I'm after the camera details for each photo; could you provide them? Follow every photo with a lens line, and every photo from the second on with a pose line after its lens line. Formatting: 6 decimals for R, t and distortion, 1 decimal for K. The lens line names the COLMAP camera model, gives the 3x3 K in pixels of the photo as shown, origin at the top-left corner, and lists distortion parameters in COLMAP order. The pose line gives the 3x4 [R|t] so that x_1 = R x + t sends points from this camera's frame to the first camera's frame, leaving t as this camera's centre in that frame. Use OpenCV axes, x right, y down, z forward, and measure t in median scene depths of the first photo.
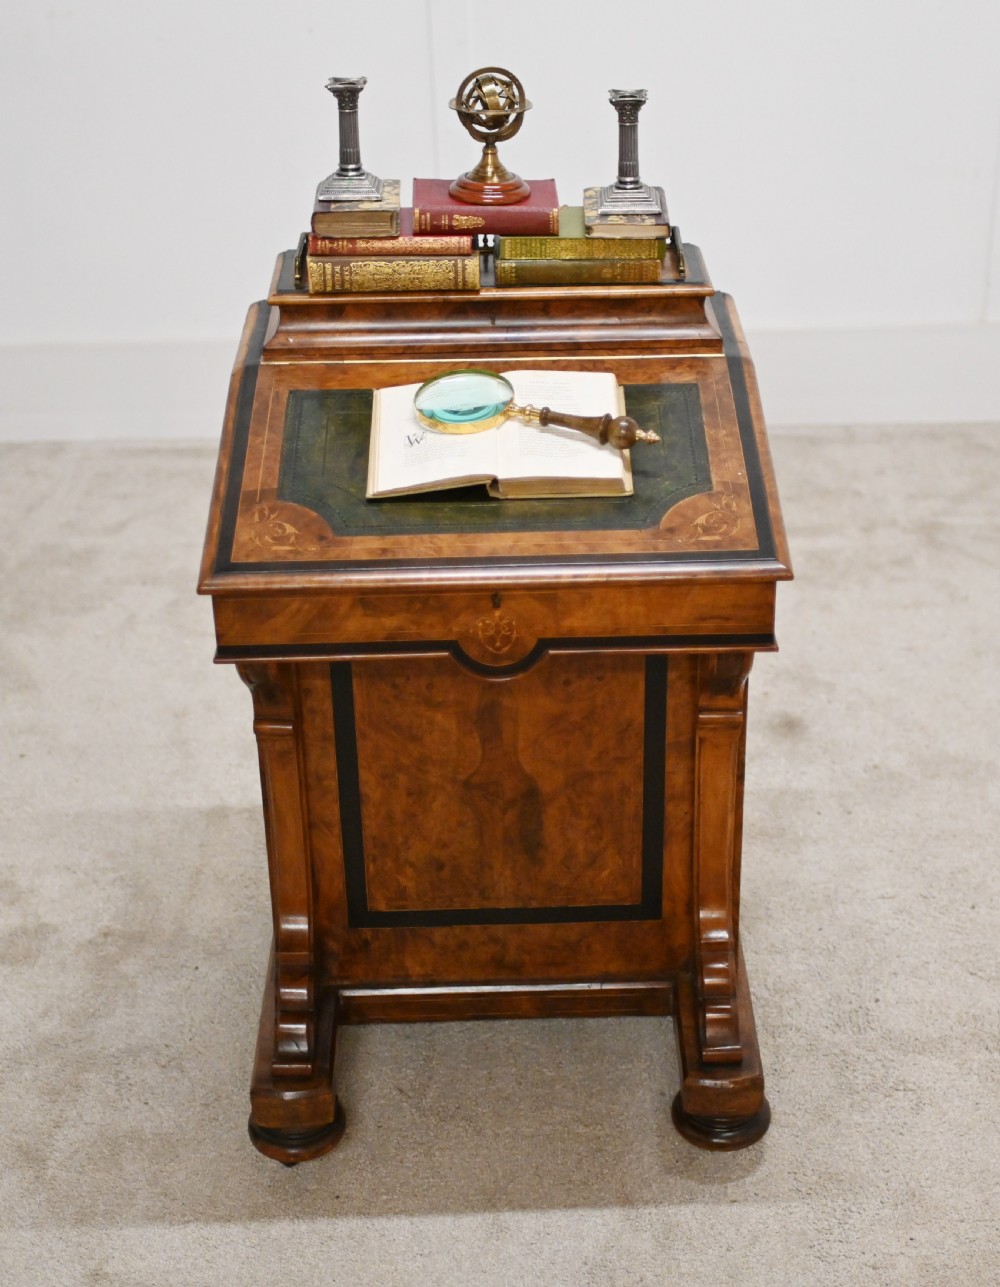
lens RADIAL K [[1965.9, 0, 499.5], [0, 1965.9, 603.0], [0, 0, 1]] dist [0.016984, 0.016983]
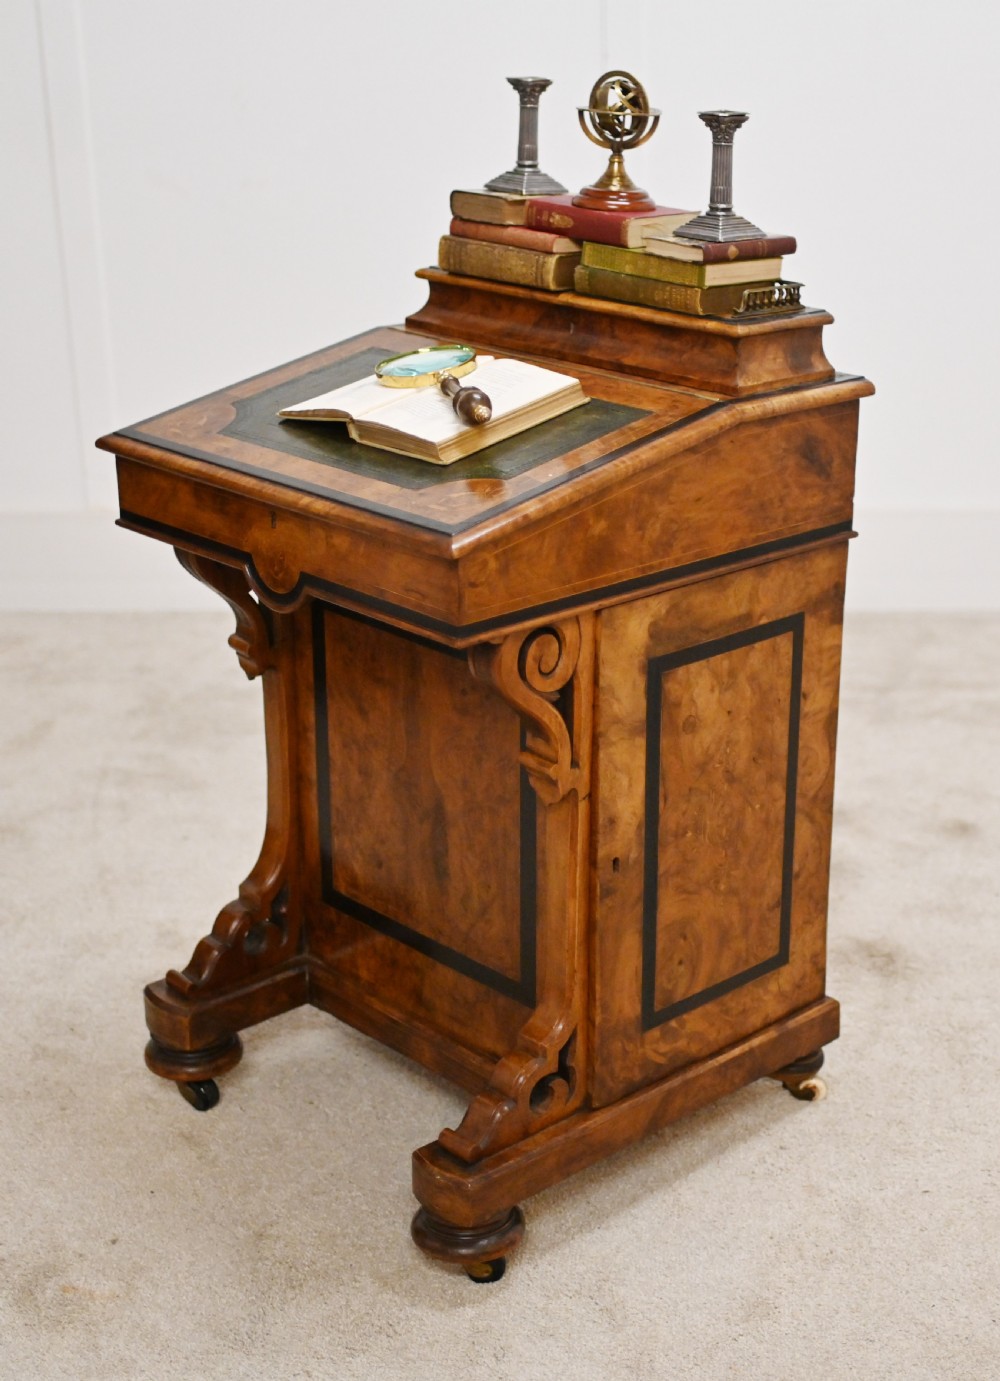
lens RADIAL K [[2106.0, 0, 623.2], [0, 2106.0, 690.5], [0, 0, 1]] dist [0.020297, -0.001962]
pose [[0.690710, 0.267151, -0.671975, 0.766860], [-0.367876, 0.929836, -0.008466, 0.020617], [0.622565, 0.253051, 0.740525, 0.300949]]
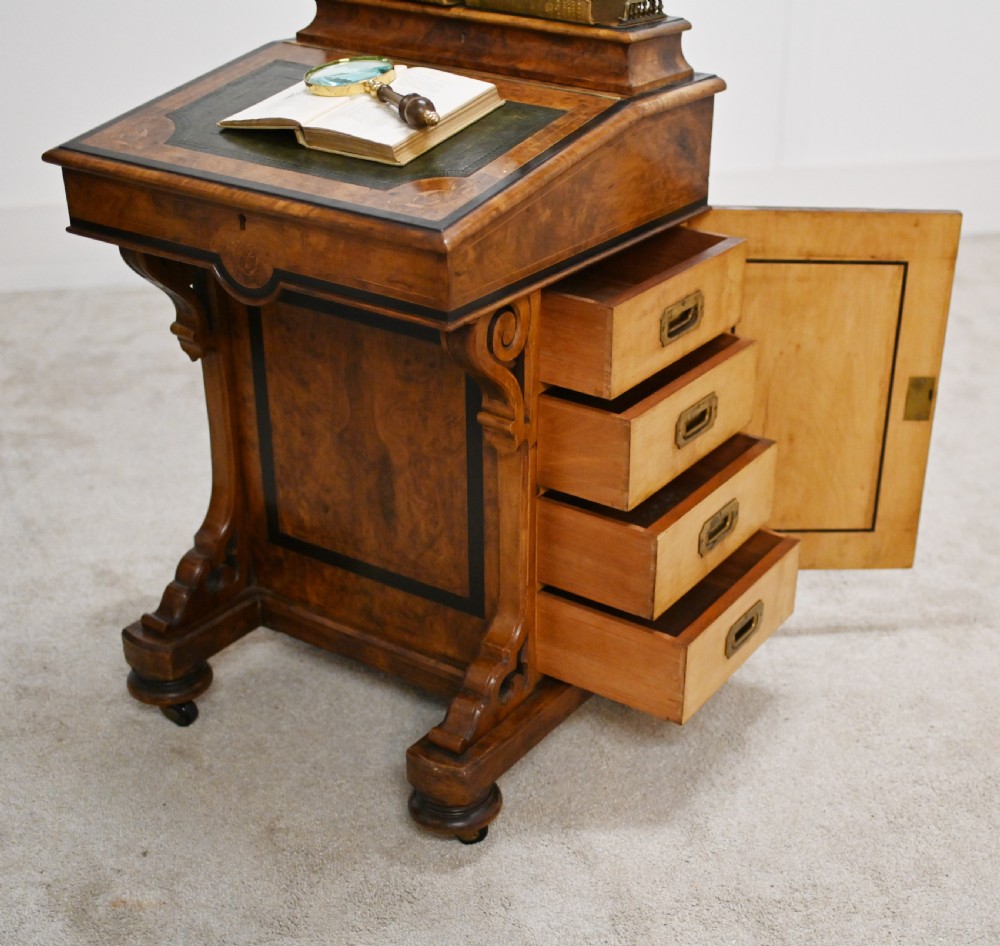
lens RADIAL K [[1468.8, 0, 639.4], [0, 1468.8, 504.7], [0, 0, 1]] dist [0.010258, 0.014668]
pose [[0.850051, 0.280669, -0.445688, 0.535525], [-0.294416, 0.954849, 0.039777, 0.046100], [0.436729, 0.097405, 0.894304, 0.329276]]
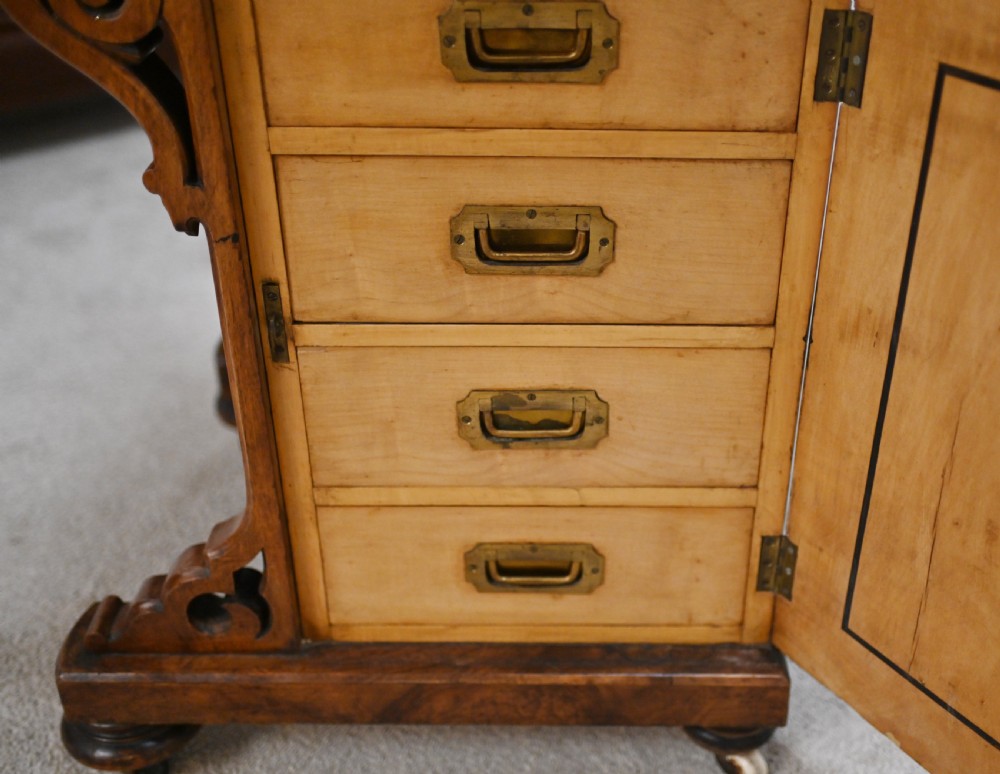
lens RADIAL K [[1202.1, 0, 574.1], [0, 1202.1, 387.4], [0, 0, 1]] dist [0.002638, 0.007934]
pose [[-0.006966, 0.530984, -0.847354, 0.441501], [-0.491228, 0.736266, 0.465410, -0.116316], [0.871003, 0.419486, 0.255705, 1.029619]]
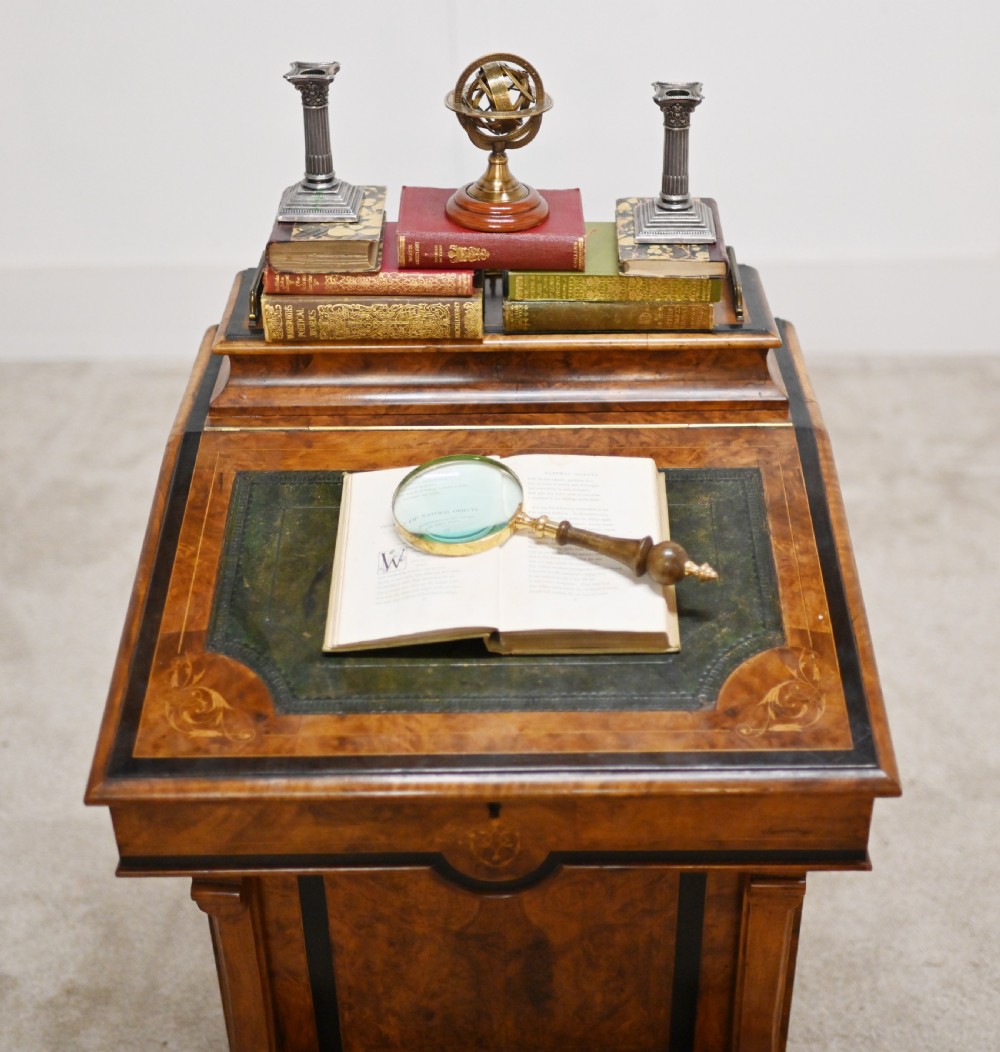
lens RADIAL K [[1545.1, 0, 502.5], [0, 1545.1, 492.8], [0, 0, 1]] dist [0.010258, 0.014668]
pose [[0.999835, 0.013735, -0.011917, 0.006123], [-0.012807, 0.997121, 0.074732, -0.144566], [0.012909, -0.074567, 0.997132, 0.381581]]
